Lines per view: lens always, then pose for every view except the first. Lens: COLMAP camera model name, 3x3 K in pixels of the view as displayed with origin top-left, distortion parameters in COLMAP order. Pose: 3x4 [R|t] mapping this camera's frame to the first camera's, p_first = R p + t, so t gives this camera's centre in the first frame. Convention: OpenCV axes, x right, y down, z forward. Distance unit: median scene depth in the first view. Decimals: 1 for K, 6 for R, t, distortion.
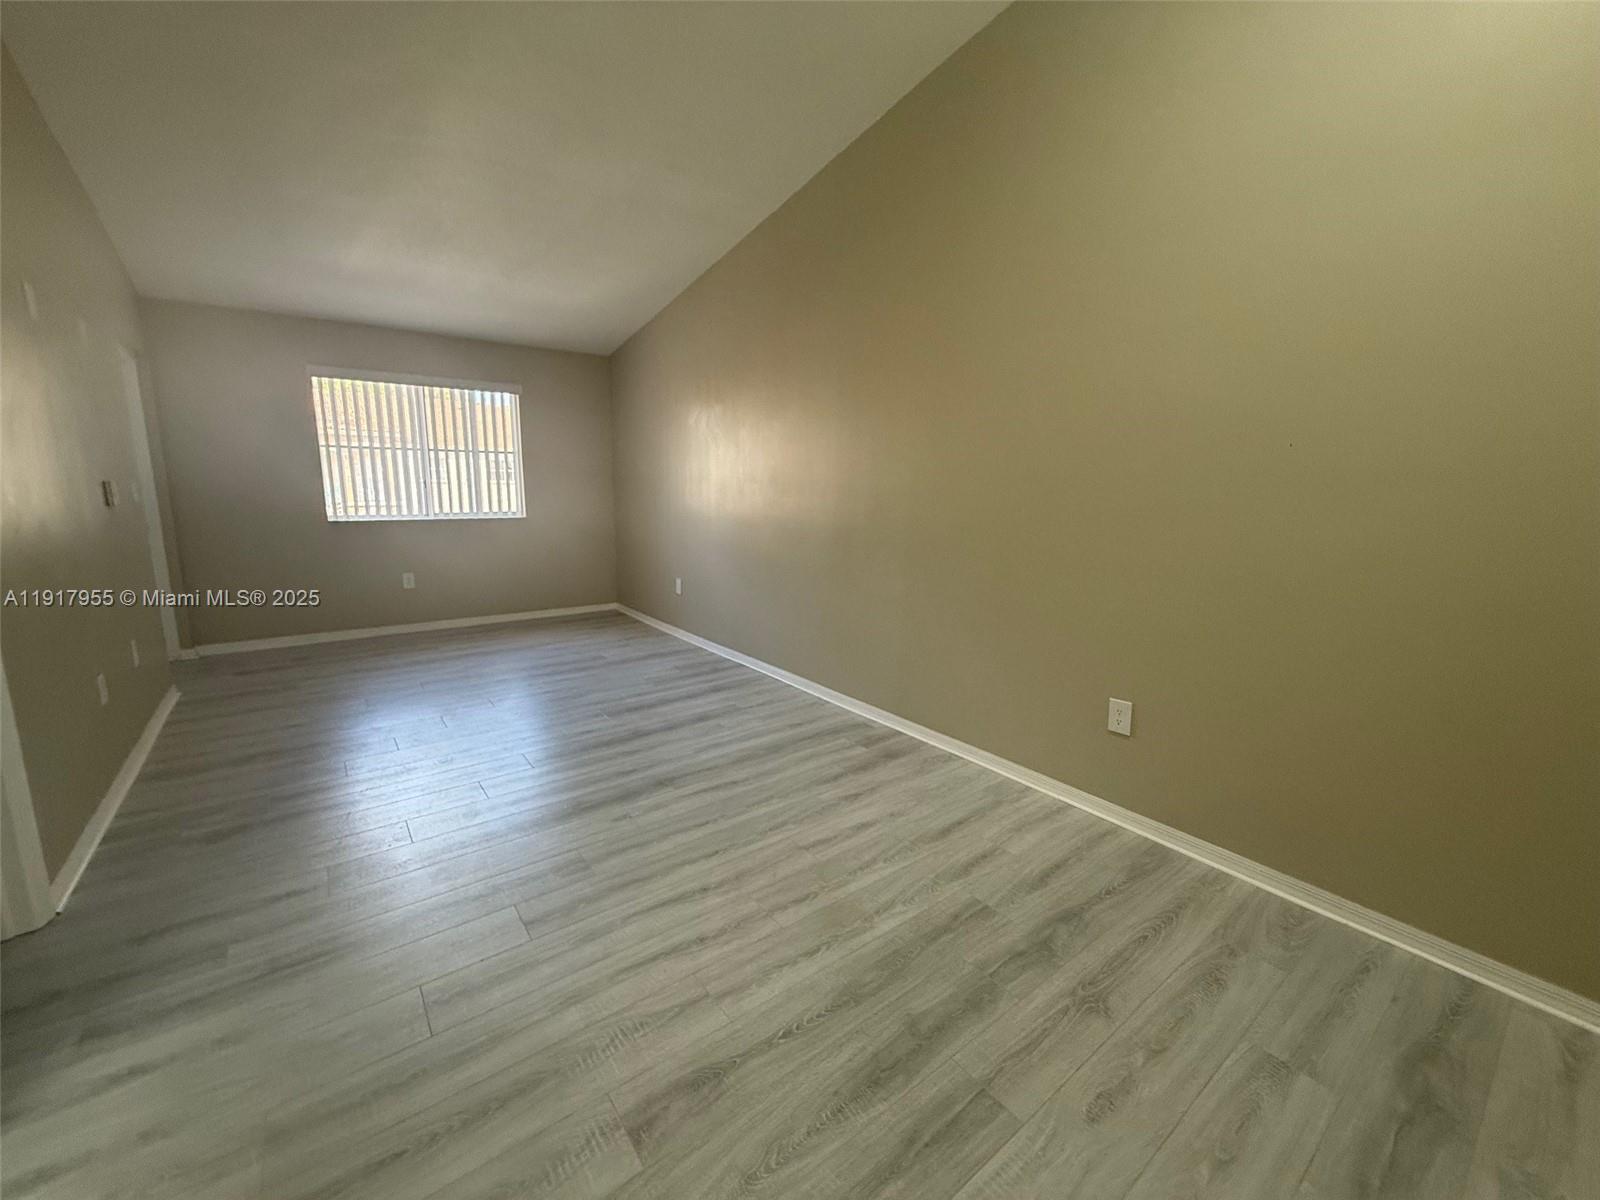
lens RADIAL K [[640.1, 0, 794.9], [0, 640.1, 599.0], [0, 0, 1]] dist [-0.001477, 0.000660]
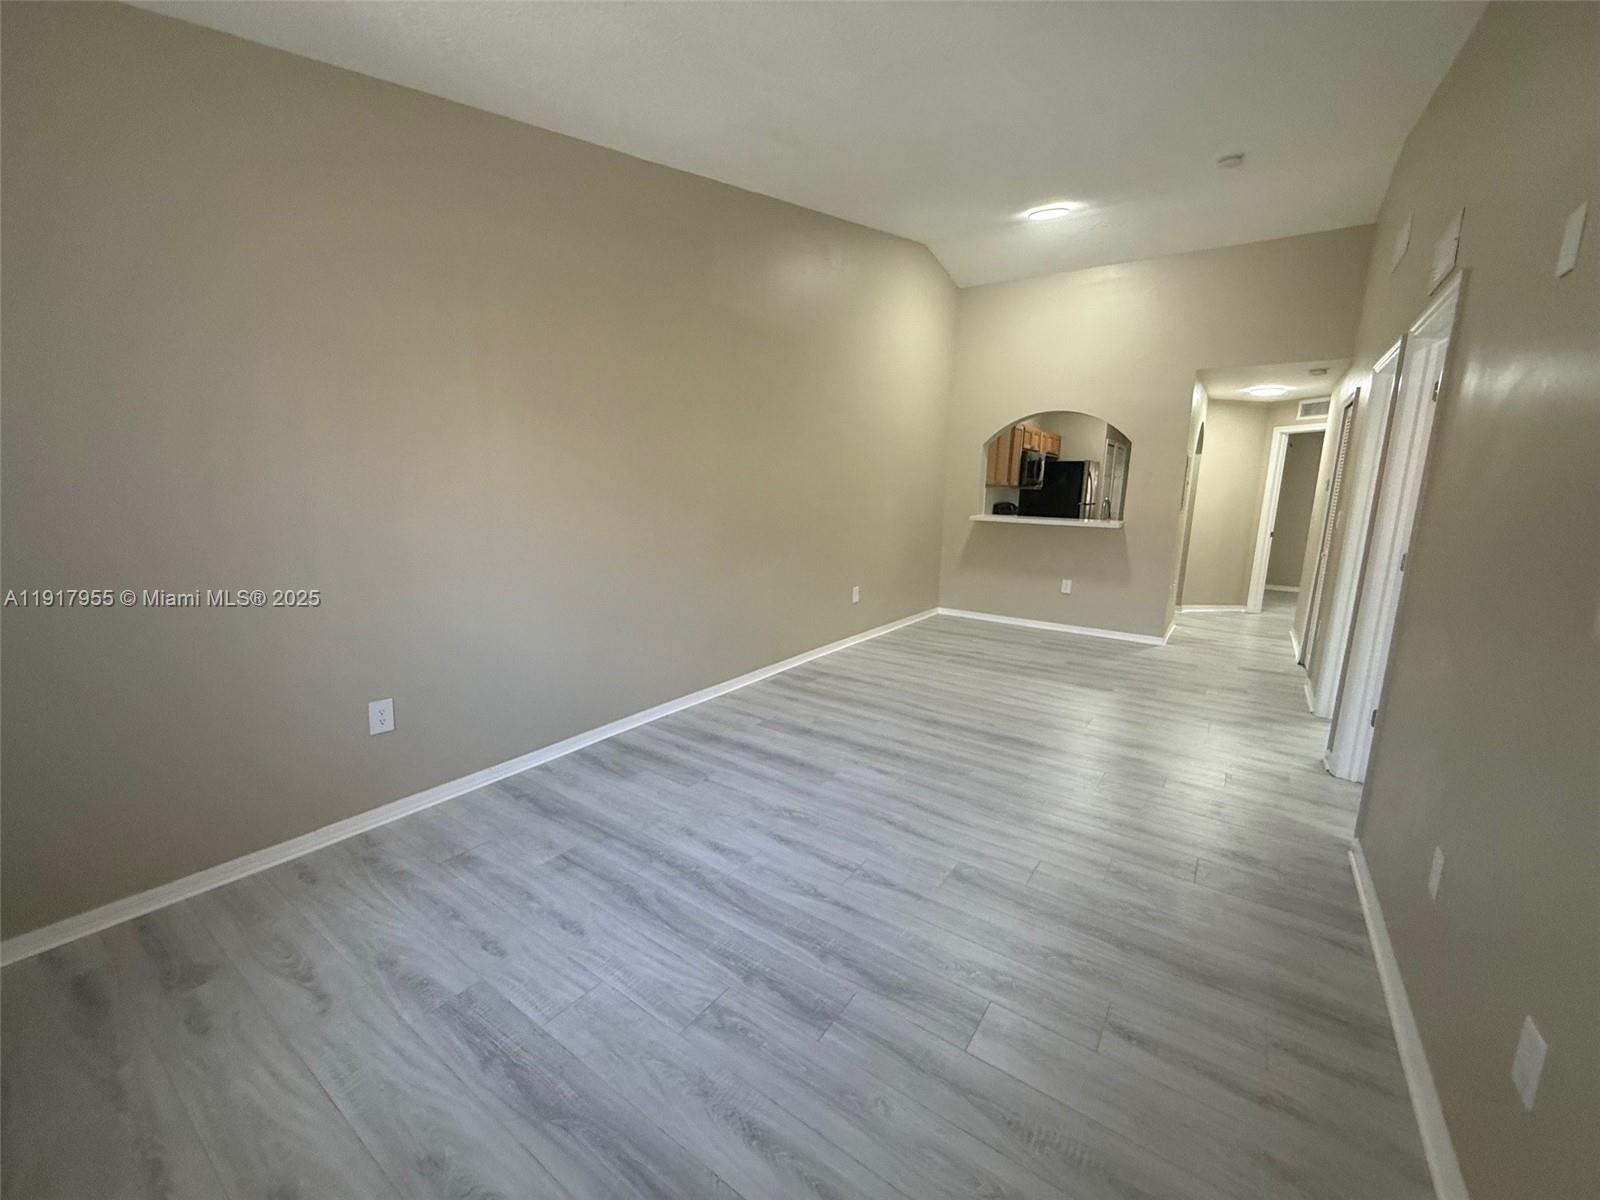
lens RADIAL K [[640.1, 0, 794.9], [0, 640.1, 599.0], [0, 0, 1]] dist [-0.001477, 0.000660]
pose [[-0.302775, -0.195034, 0.932893, -1.084764], [0.138137, 0.959521, 0.245434, -0.271989], [-0.942998, 0.203178, -0.263578, 1.297015]]
